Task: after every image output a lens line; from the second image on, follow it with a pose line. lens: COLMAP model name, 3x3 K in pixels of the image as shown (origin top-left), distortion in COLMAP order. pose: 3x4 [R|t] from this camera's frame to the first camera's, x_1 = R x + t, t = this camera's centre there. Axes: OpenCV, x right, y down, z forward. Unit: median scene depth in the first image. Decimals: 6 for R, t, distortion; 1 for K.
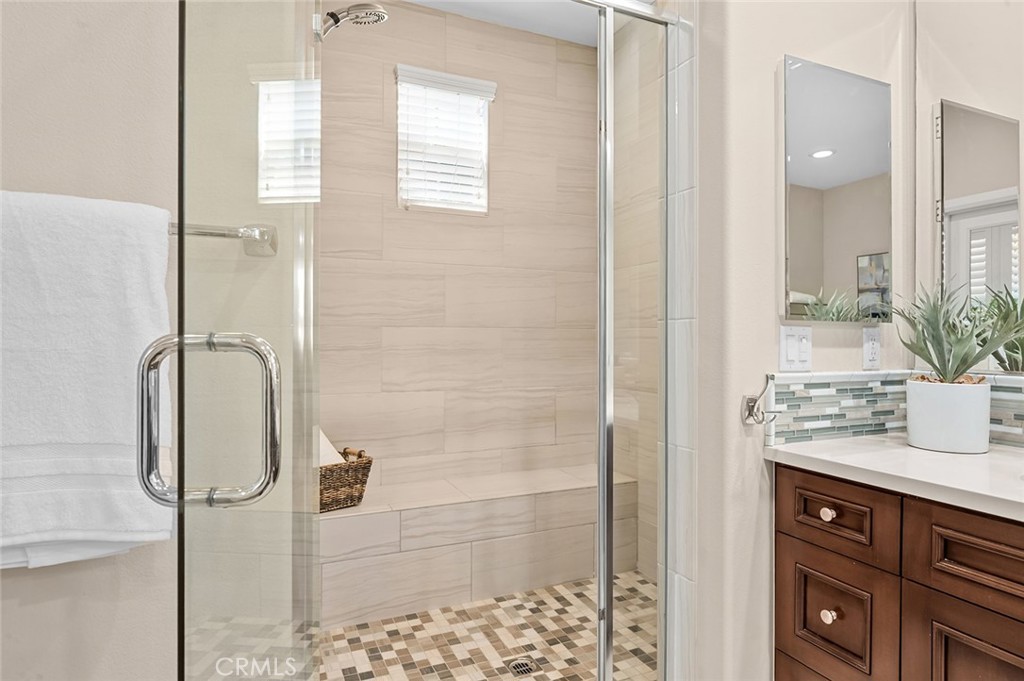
lens RADIAL K [[582.2, 0, 512.0], [0, 582.2, 340.5], [0, 0, 1]] dist [0.002785, 0.001110]
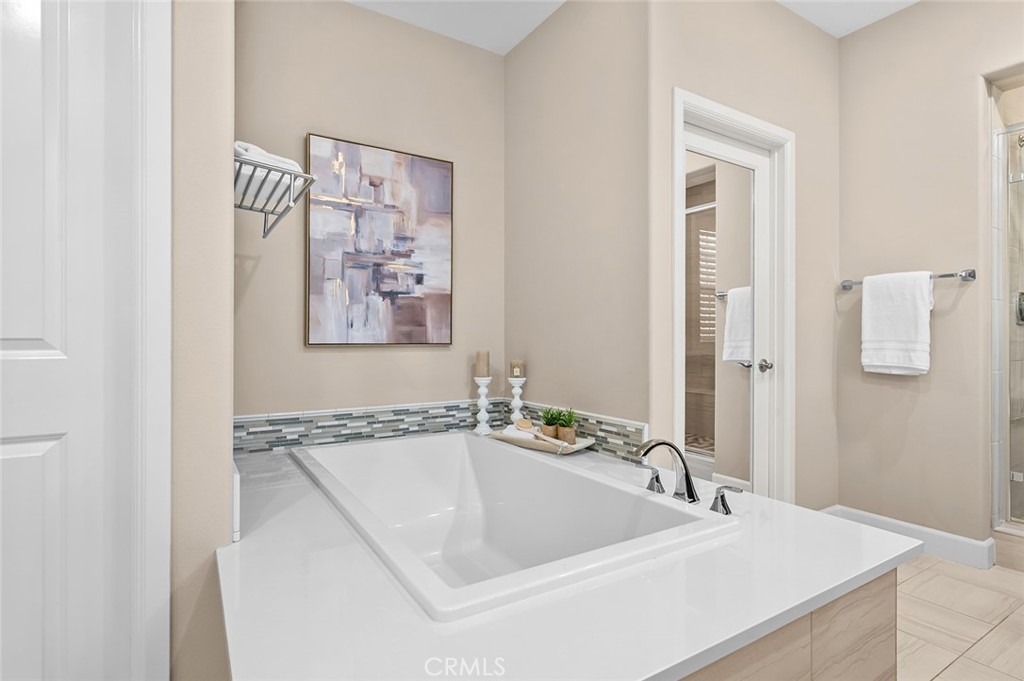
lens RADIAL K [[520.7, 0, 512.0], [0, 520.7, 340.5], [0, 0, 1]] dist [-0.001254, -0.000658]
pose [[0.128434, 0.002960, -0.991714, 1.185378], [0.000670, 0.999995, 0.003071, 0.089488], [0.991718, -0.001059, 0.128432, -1.007560]]
